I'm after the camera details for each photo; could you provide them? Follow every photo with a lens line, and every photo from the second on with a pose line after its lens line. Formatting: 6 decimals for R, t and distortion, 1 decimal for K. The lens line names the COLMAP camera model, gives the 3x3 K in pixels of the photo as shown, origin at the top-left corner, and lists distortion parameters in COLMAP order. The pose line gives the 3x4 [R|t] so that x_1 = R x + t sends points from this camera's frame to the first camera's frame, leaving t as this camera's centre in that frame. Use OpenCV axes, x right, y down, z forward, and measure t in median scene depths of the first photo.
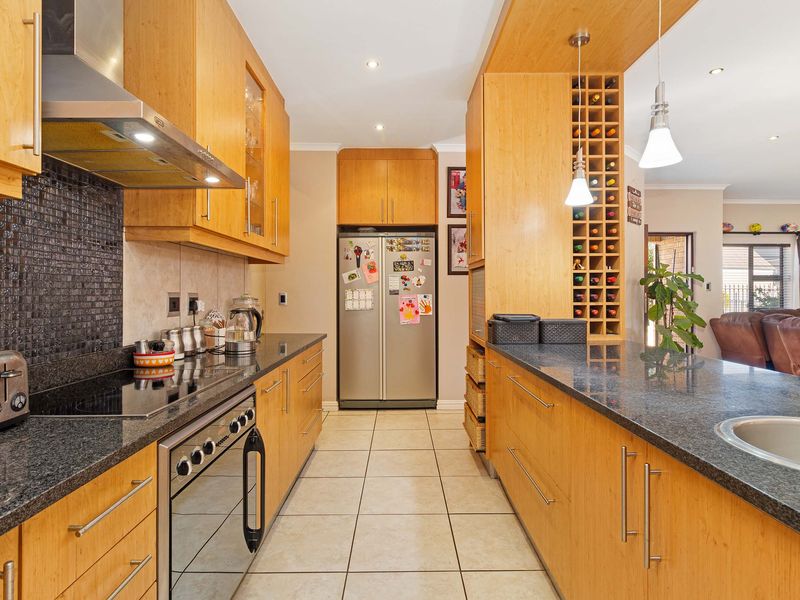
lens RADIAL K [[436.2, 0, 395.7], [0, 436.2, 294.7], [0, 0, 1]] dist [0.001734, -0.002053]
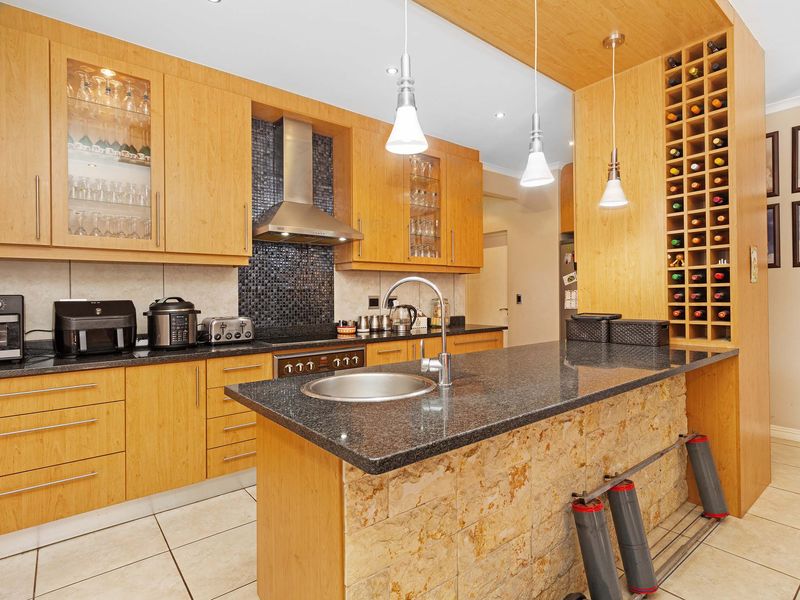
lens RADIAL K [[436.2, 0, 407.0], [0, 436.2, 299.7], [0, 0, 1]] dist [0.001734, -0.002053]
pose [[0.627715, -0.000611, -0.778443, 0.785383], [0.008990, 0.999939, 0.006464, 0.000475], [0.778391, -0.011056, 0.627682, -0.012300]]
